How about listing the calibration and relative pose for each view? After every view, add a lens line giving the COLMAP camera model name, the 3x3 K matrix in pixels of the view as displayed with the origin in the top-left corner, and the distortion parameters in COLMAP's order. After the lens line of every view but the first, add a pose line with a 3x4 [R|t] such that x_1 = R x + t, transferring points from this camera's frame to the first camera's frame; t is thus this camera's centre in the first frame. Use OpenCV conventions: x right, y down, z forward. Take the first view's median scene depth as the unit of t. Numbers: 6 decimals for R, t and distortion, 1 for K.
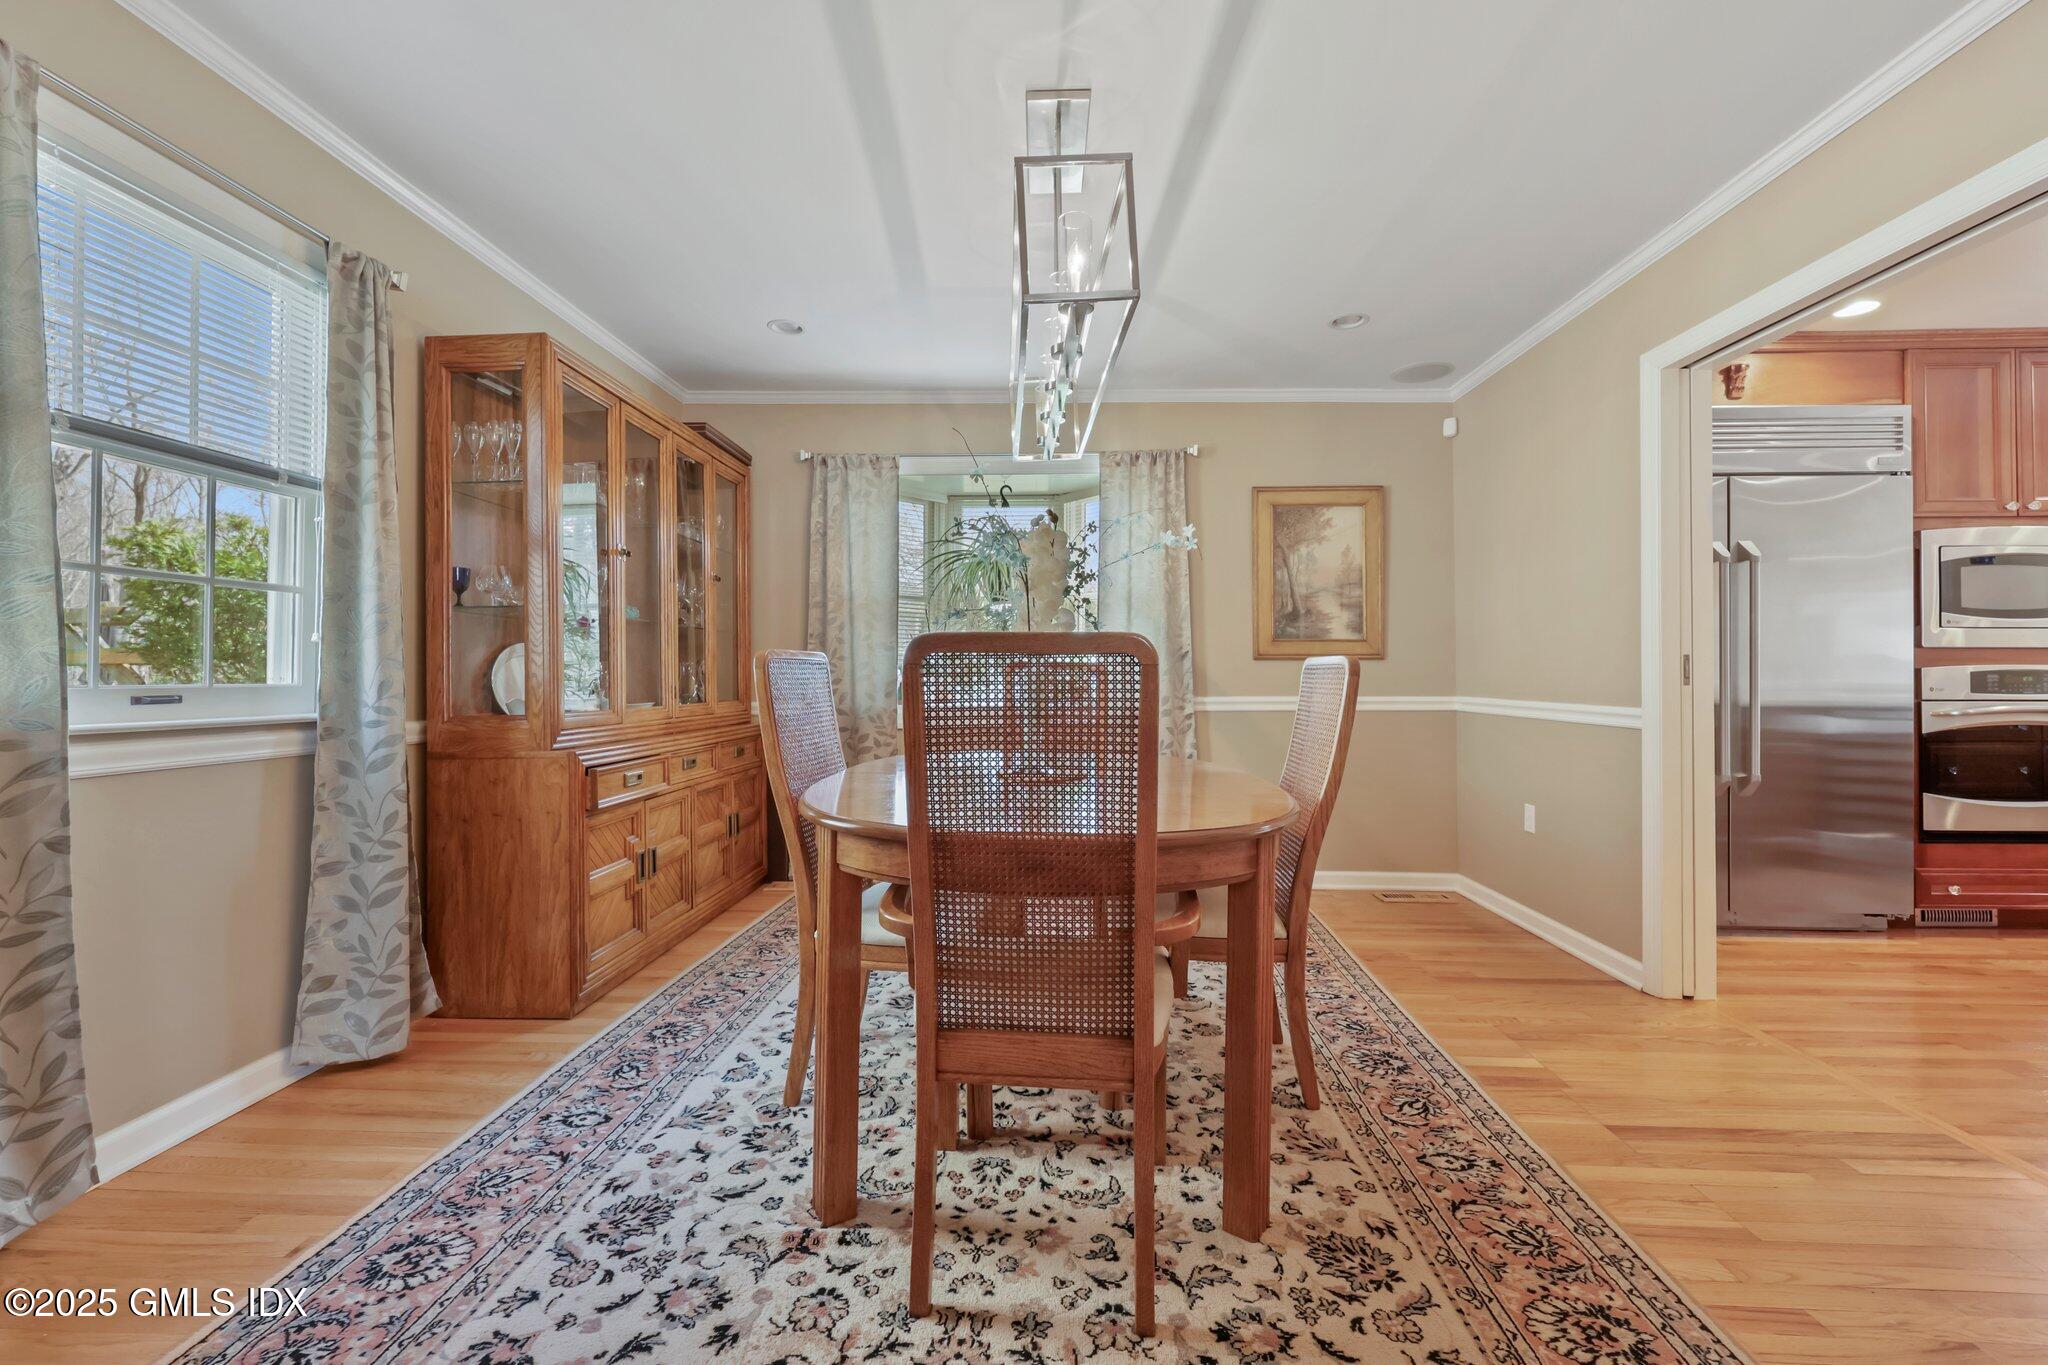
lens RADIAL K [[833.6, 0, 1021.7], [0, 833.6, 665.0], [0, 0, 1]] dist [-0.001761, 0.001506]
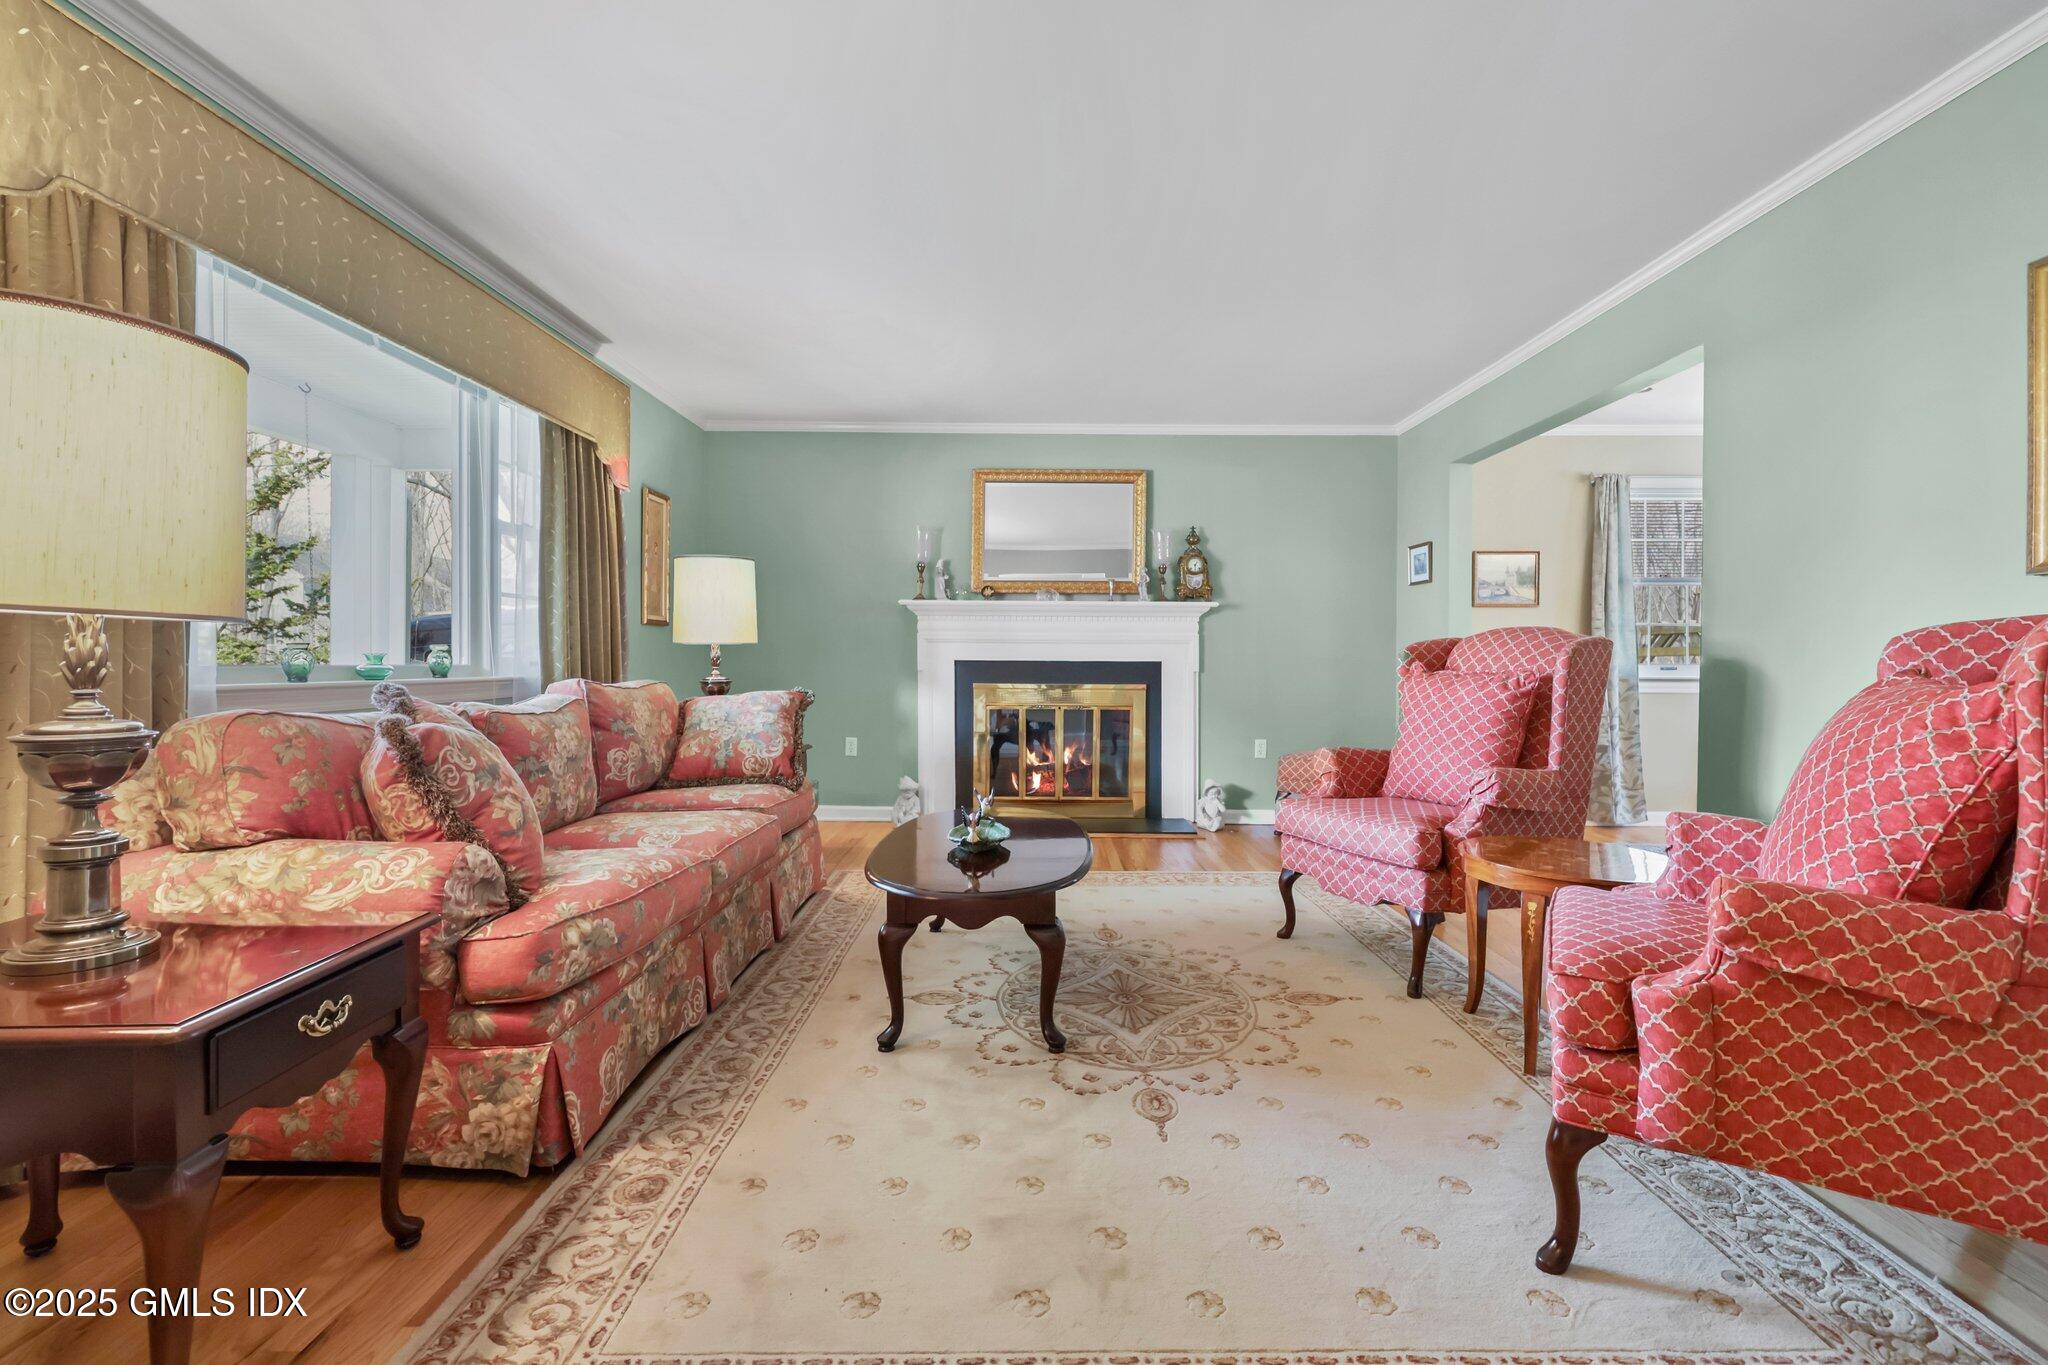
lens RADIAL K [[931.2, 0, 1027.5], [0, 931.2, 673.1], [0, 0, 1]] dist [0.003772, -0.000102]
pose [[0.034089, 0.008595, -0.999382, 1.120007], [0.011312, 0.999896, 0.008985, 0.001659], [0.999355, -0.011611, 0.033988, -0.699922]]
